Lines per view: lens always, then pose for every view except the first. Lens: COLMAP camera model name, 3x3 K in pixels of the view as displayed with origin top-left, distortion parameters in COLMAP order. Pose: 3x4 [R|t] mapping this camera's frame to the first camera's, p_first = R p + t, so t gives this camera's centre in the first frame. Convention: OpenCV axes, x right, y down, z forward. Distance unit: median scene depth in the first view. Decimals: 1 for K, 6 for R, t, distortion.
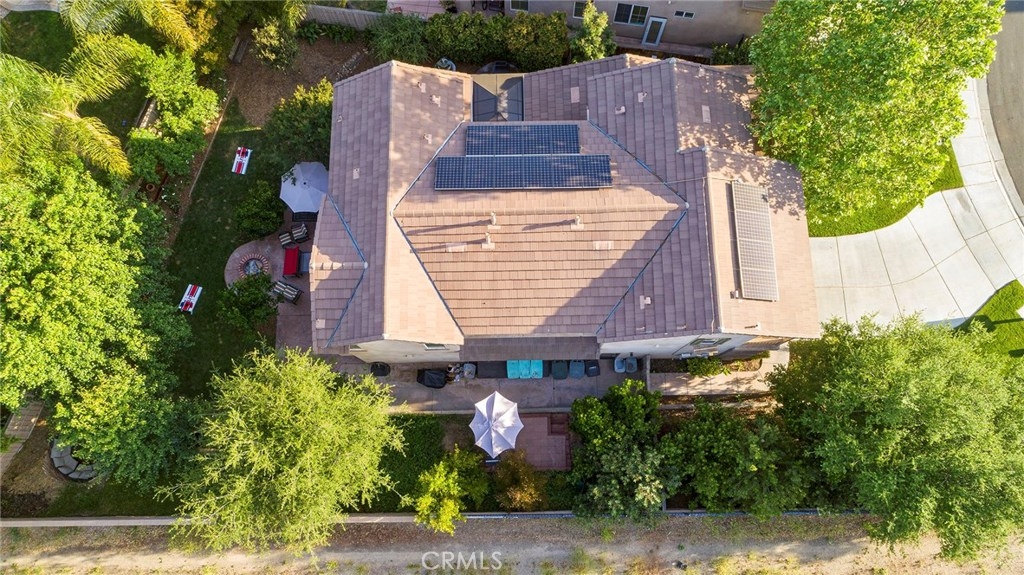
lens RADIAL K [[692.4, 0, 512.0], [0, 692.4, 287.5], [0, 0, 1]] dist [-0.003432, 0.000937]
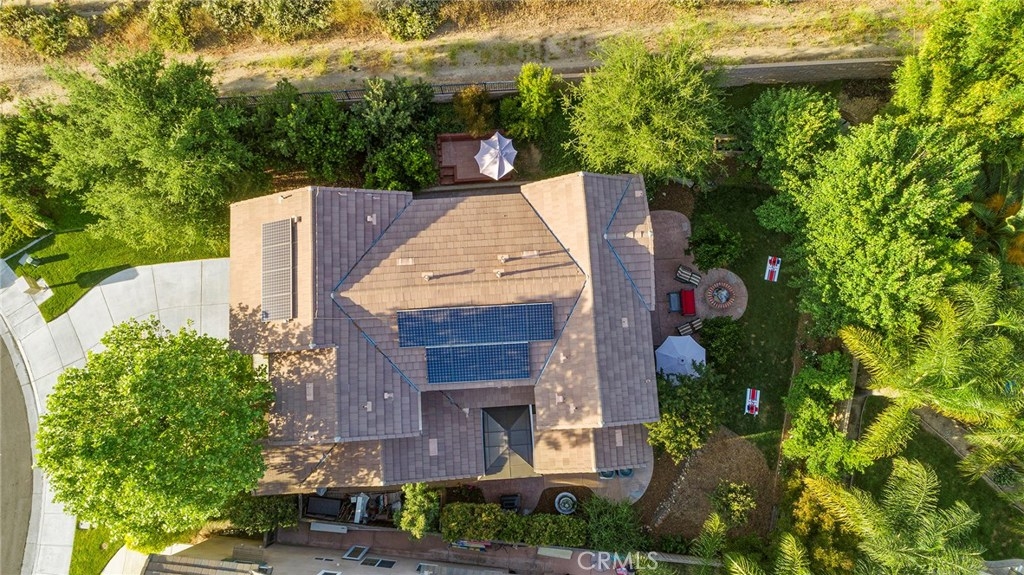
lens RADIAL K [[692.4, 0, 512.0], [0, 692.4, 287.5], [0, 0, 1]] dist [-0.003432, 0.000937]
pose [[-0.998916, 0.045917, 0.007635, -0.054977], [-0.039384, -0.921161, 0.387183, -0.553651], [0.024812, 0.386462, 0.921971, -0.061919]]
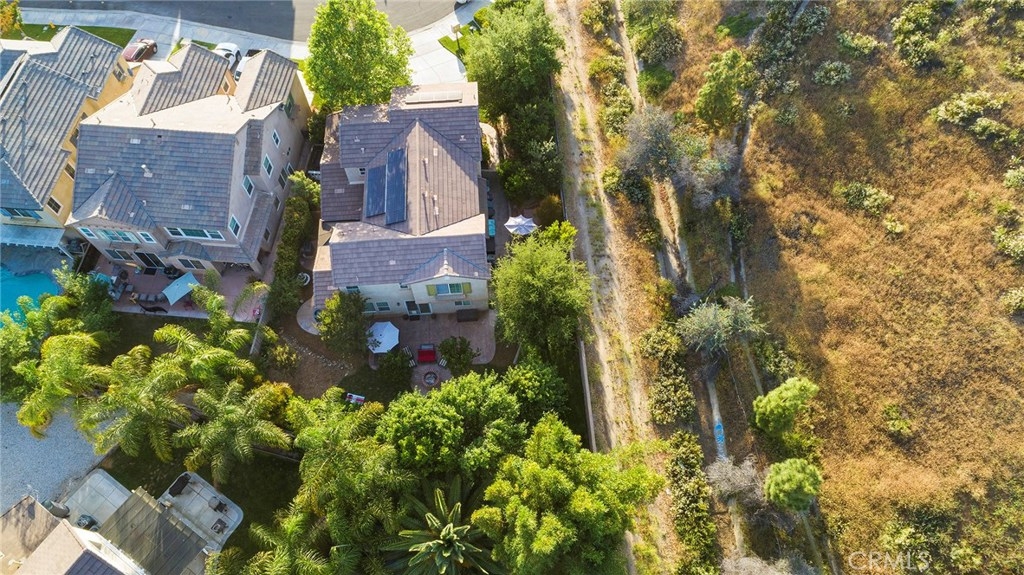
lens RADIAL K [[692.4, 0, 512.0], [0, 692.4, 287.5], [0, 0, 1]] dist [-0.003432, 0.000937]
pose [[-0.050513, -0.880693, 0.470986, -1.195146], [0.975697, 0.057165, 0.211536, -0.248637], [-0.213223, 0.470225, 0.856402, -0.626257]]
